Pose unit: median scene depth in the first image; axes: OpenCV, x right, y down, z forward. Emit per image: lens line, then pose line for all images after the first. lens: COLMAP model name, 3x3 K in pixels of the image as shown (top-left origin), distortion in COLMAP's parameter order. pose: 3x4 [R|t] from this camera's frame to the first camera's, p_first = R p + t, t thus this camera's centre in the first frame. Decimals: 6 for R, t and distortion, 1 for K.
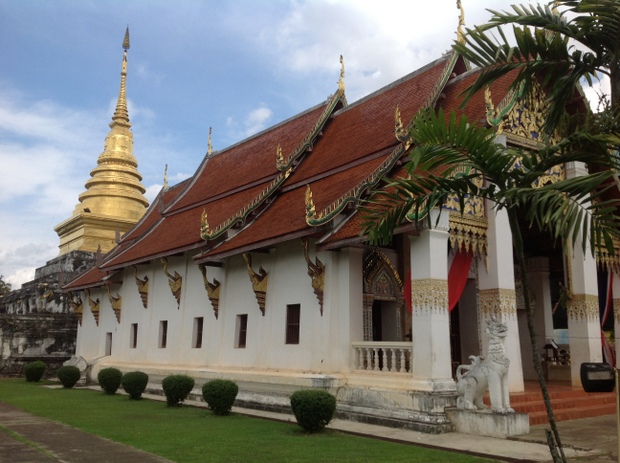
lens RADIAL K [[575.7, 0, 310.0], [0, 575.7, 231.5], [0, 0, 1]] dist [0.139239, -0.343158]
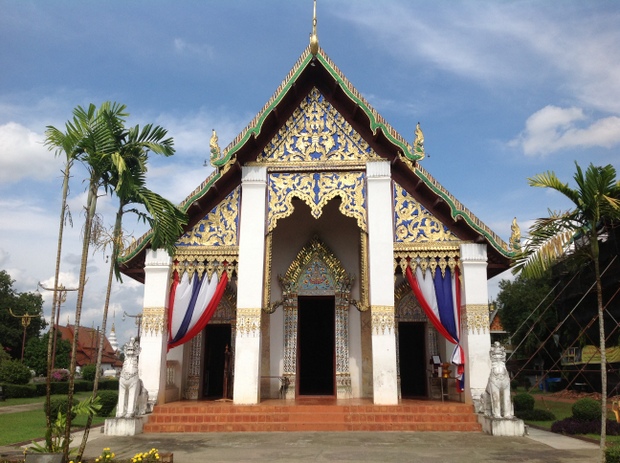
lens RADIAL K [[575.7, 0, 310.0], [0, 575.7, 231.5], [0, 0, 1]] dist [0.139239, -0.343158]
pose [[0.790516, -0.146009, -0.594782, 0.942380], [0.120760, 0.989260, -0.082346, 0.050533], [0.600417, -0.006730, 0.799659, 0.168454]]
